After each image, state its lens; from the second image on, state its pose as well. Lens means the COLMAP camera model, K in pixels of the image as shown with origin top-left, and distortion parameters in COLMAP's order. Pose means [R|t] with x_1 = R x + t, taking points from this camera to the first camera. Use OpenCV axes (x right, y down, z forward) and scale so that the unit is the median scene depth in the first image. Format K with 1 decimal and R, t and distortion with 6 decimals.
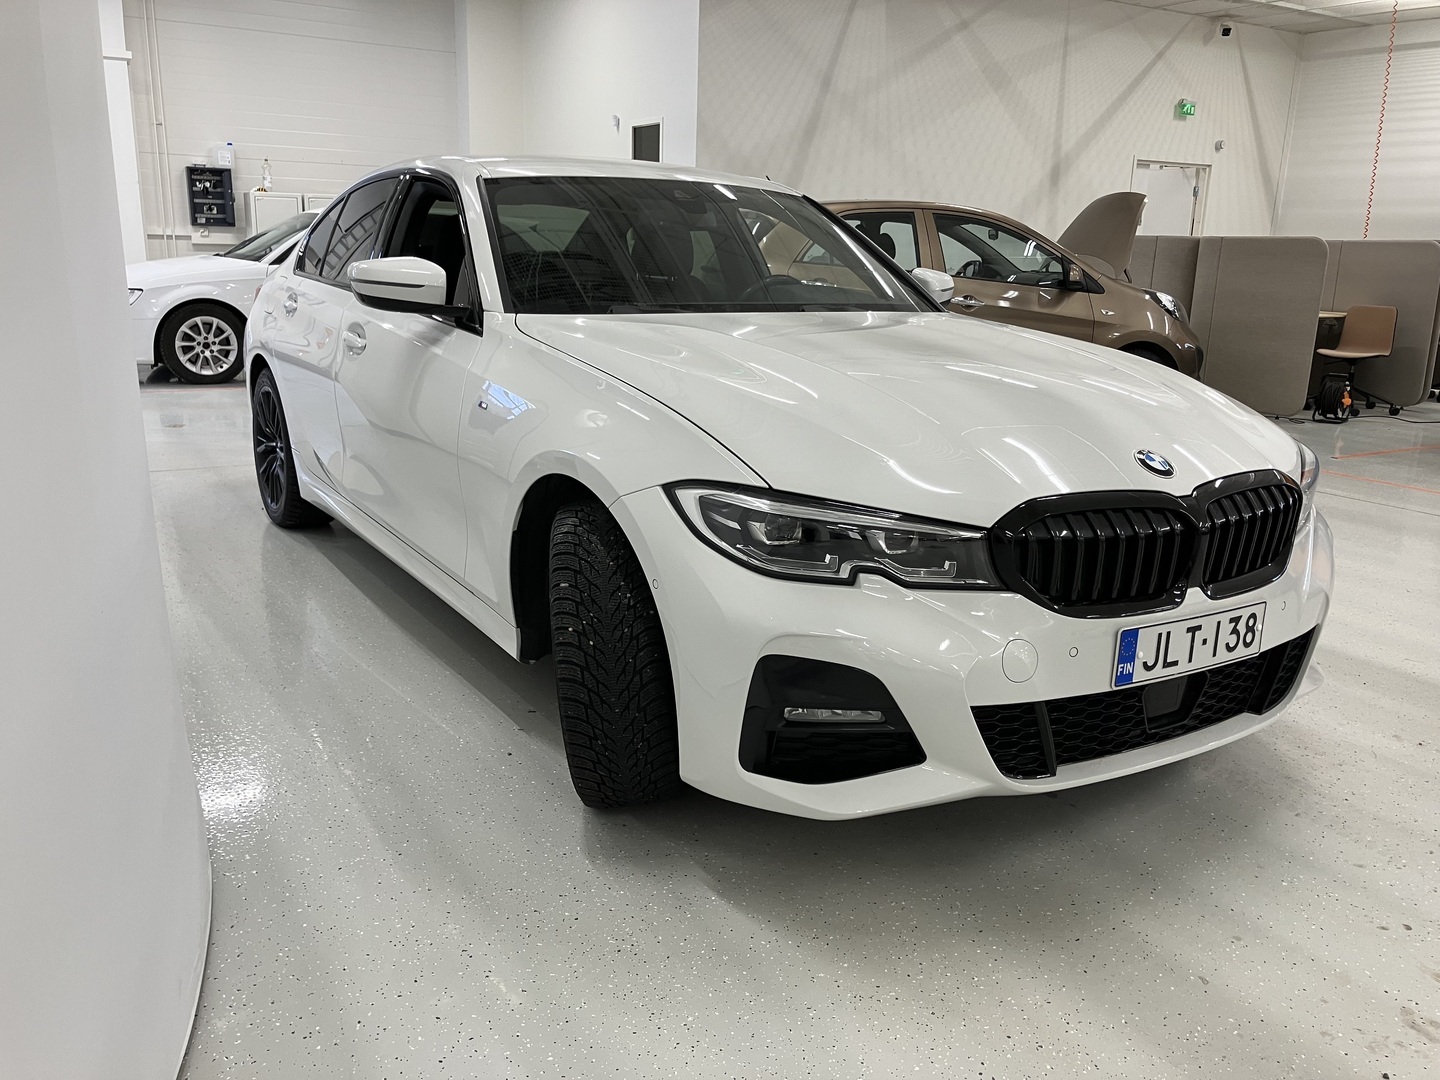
lens RADIAL K [[1218.9, 0, 720.0], [0, 1218.9, 540.0], [0, 0, 1]] dist [-0.021336, 0.084302]
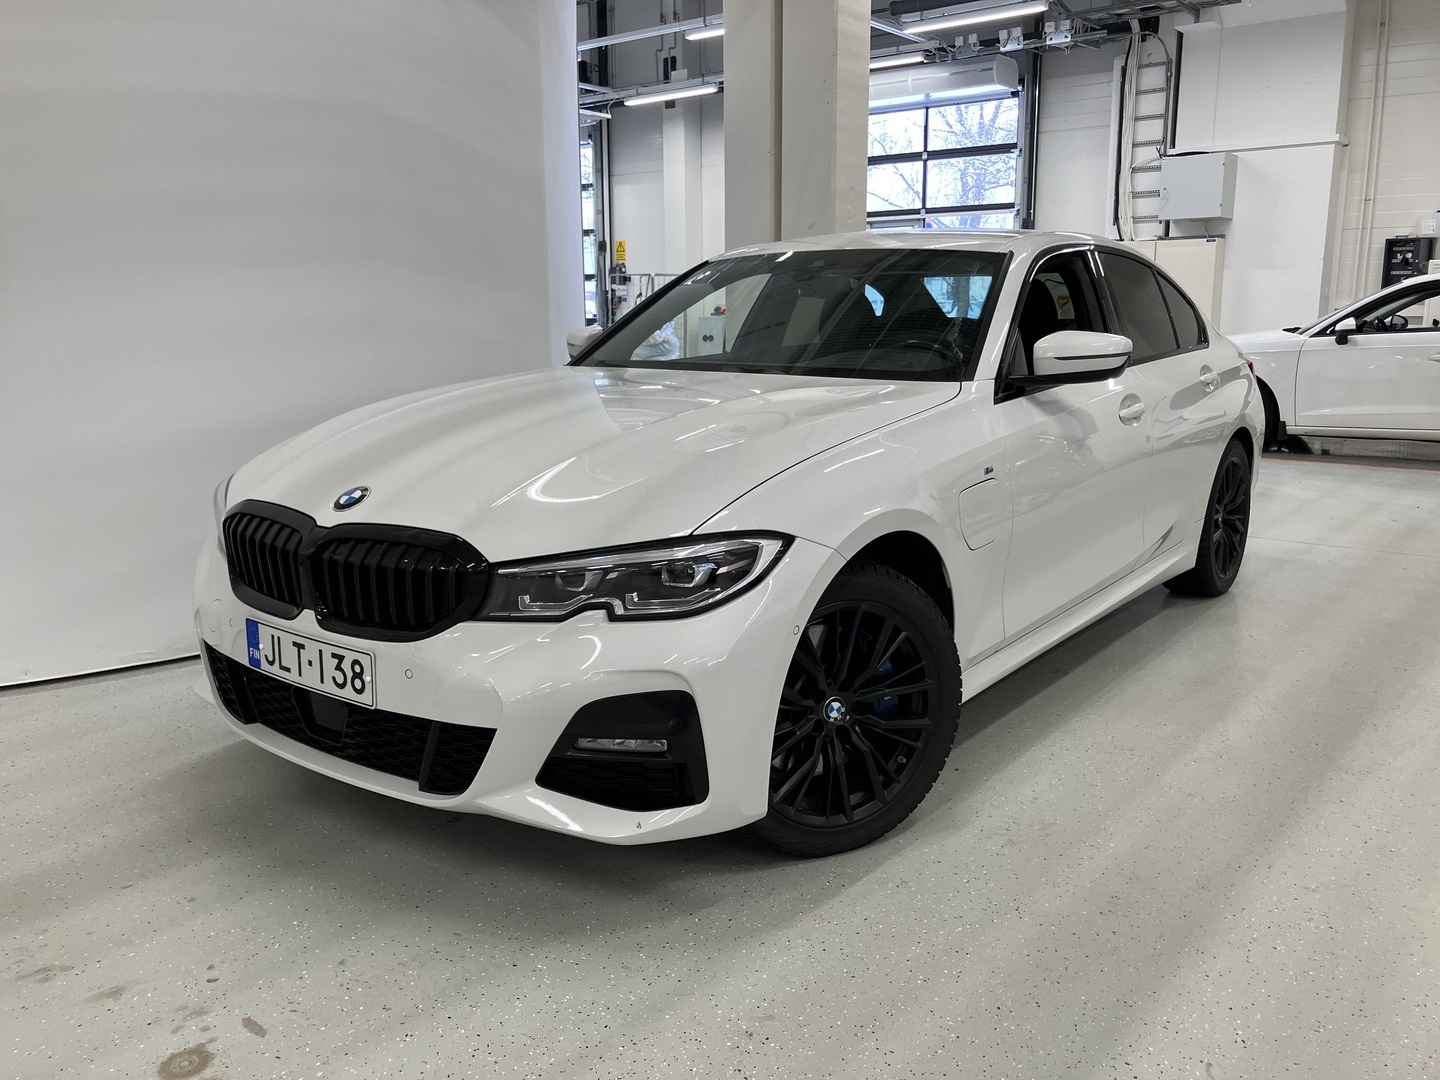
lens RADIAL K [[1218.9, 0, 720.0], [0, 1218.9, 540.0], [0, 0, 1]] dist [-0.021336, 0.084302]
pose [[0.336062, 0.153816, -0.929195, 1.449817], [-0.212956, 0.973434, 0.084120, -0.183099], [0.917449, 0.169608, 0.359890, 0.895433]]
